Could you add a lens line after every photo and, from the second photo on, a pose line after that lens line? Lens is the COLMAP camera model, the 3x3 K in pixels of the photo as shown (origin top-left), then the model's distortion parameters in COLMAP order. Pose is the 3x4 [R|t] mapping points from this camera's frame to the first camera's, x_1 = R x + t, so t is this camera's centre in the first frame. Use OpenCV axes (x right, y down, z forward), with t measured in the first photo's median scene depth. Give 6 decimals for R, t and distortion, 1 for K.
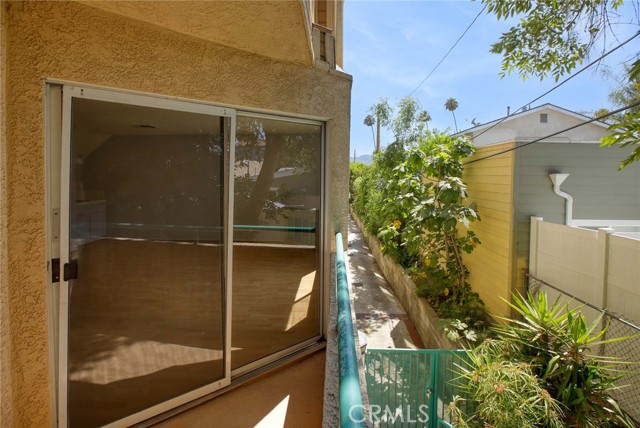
lens RADIAL K [[291.1, 0, 316.1], [0, 291.1, 182.2], [0, 0, 1]] dist [0.001563, 0.000631]
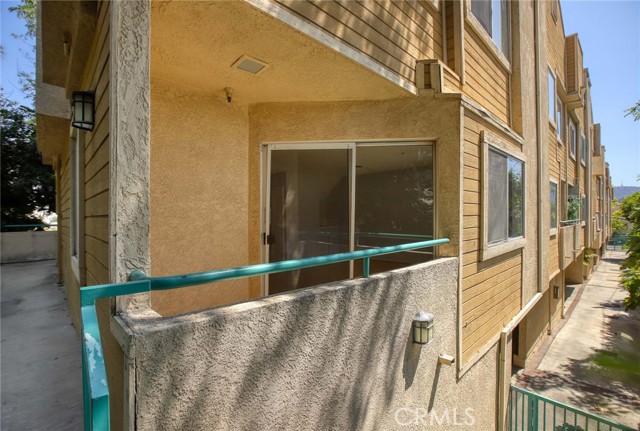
lens RADIAL K [[291.1, 0, 320.7], [0, 291.1, 213.1], [0, 0, 1]] dist [0.001563, 0.000631]
pose [[0.732129, 0.004570, -0.681151, 0.590442], [-0.017574, 0.999771, -0.012181, 0.118279], [0.680939, 0.020888, 0.732042, -0.155104]]
